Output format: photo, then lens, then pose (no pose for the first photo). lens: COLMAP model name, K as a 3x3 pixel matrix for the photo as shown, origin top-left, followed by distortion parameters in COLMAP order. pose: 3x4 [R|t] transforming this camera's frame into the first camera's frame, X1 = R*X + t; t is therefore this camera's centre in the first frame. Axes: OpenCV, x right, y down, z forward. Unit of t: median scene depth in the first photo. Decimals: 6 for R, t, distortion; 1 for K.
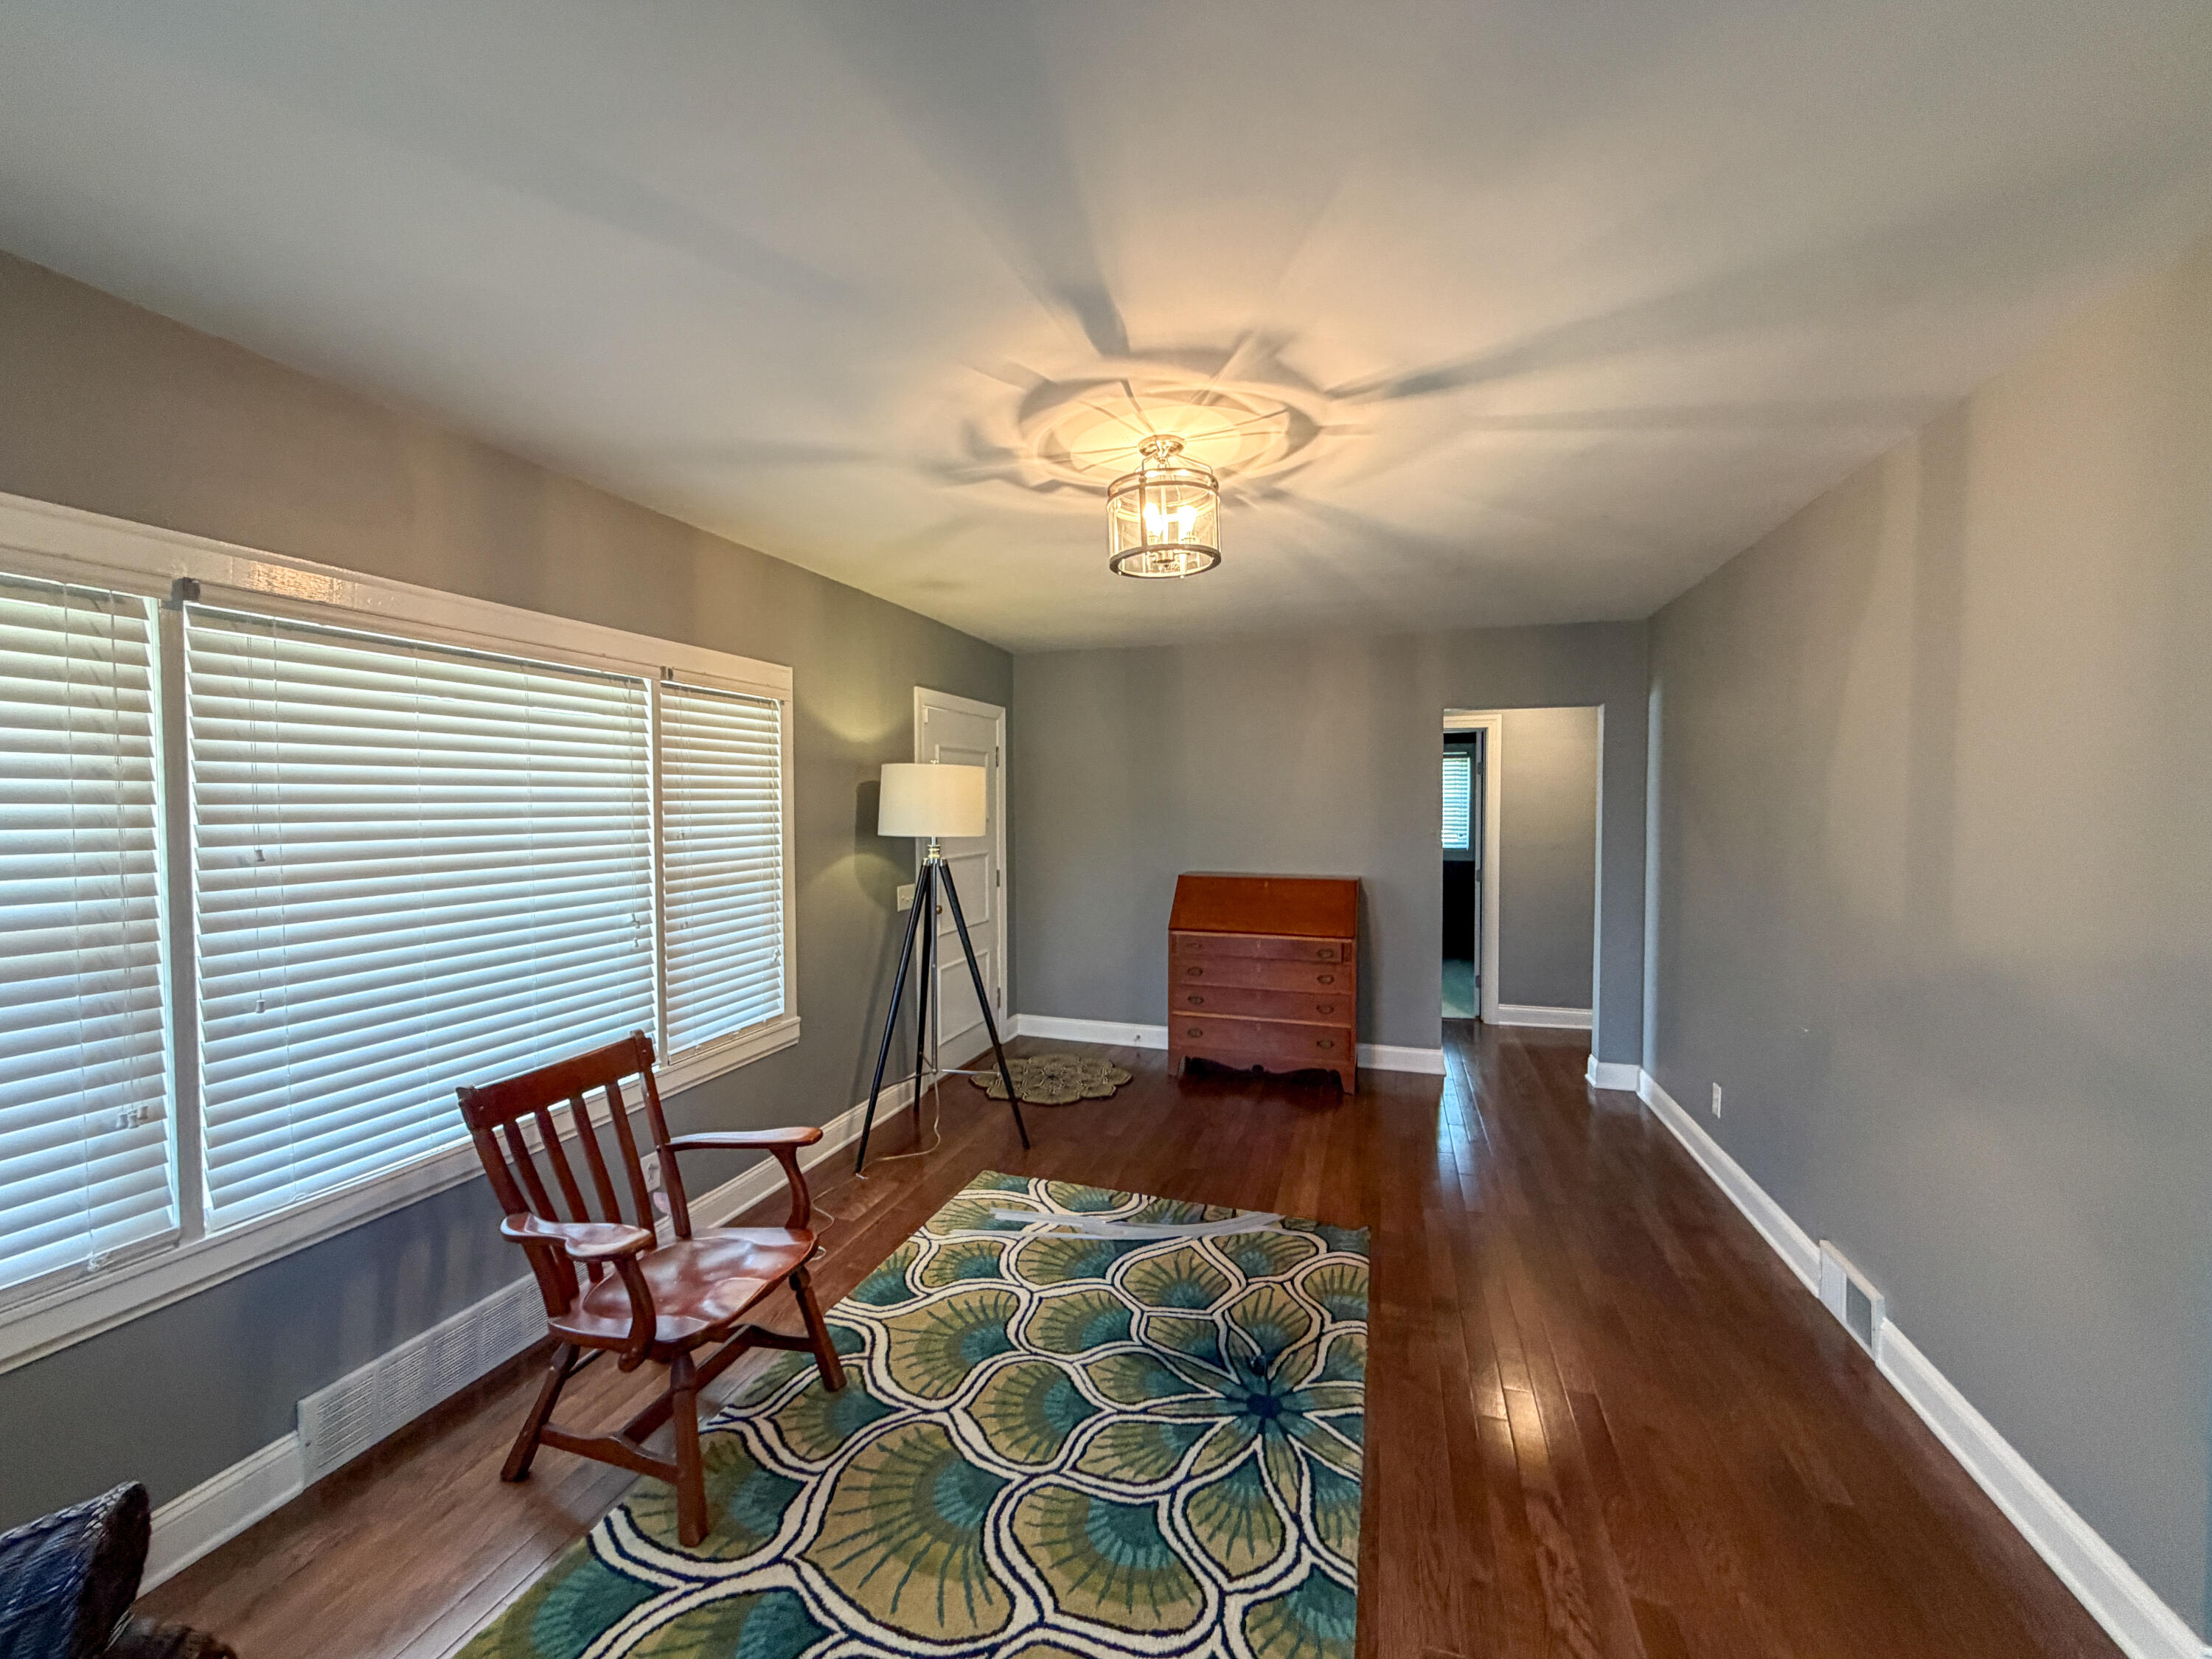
lens RADIAL K [[902.1, 0, 1086.4], [0, 902.1, 826.6], [0, 0, 1]] dist [-0.002188, 0.000181]
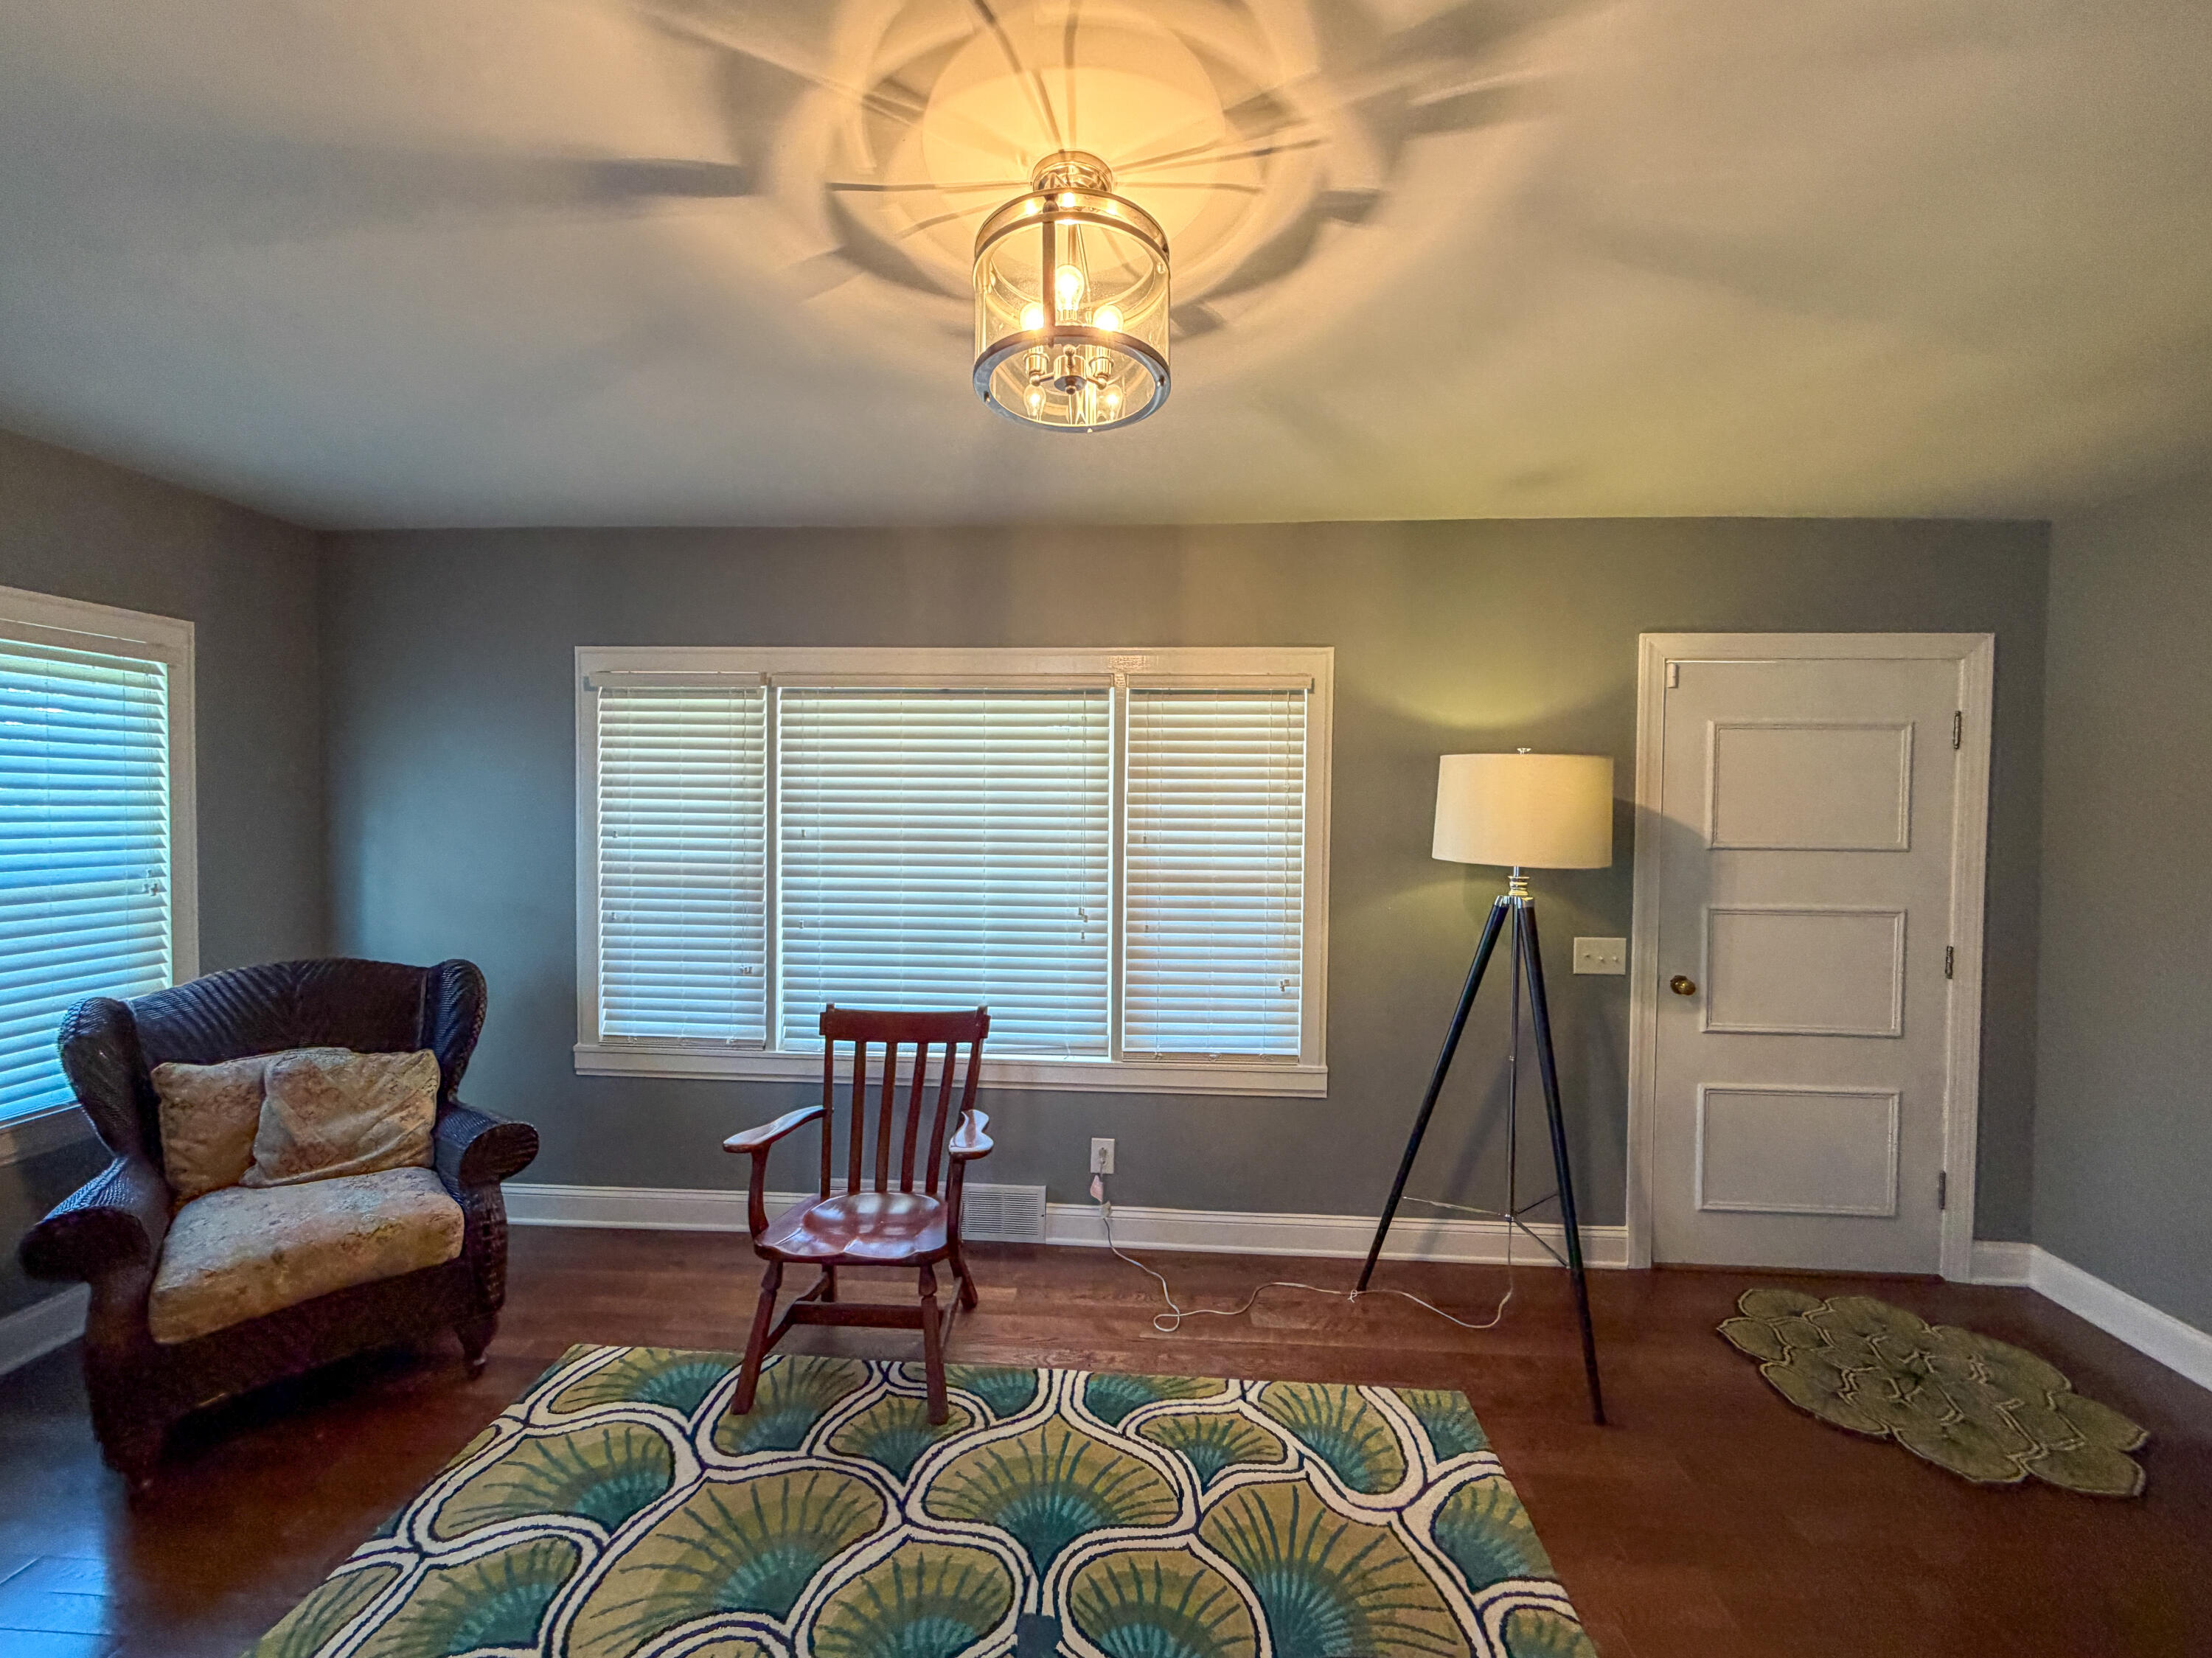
lens RADIAL K [[902.1, 0, 1096.8], [0, 902.1, 826.8], [0, 0, 1]] dist [-0.002188, 0.000181]
pose [[0.246995, 0.034383, -0.968406, 0.532446], [-0.040525, 0.998862, 0.025128, -0.028164], [0.968169, 0.033039, 0.248108, 0.727287]]
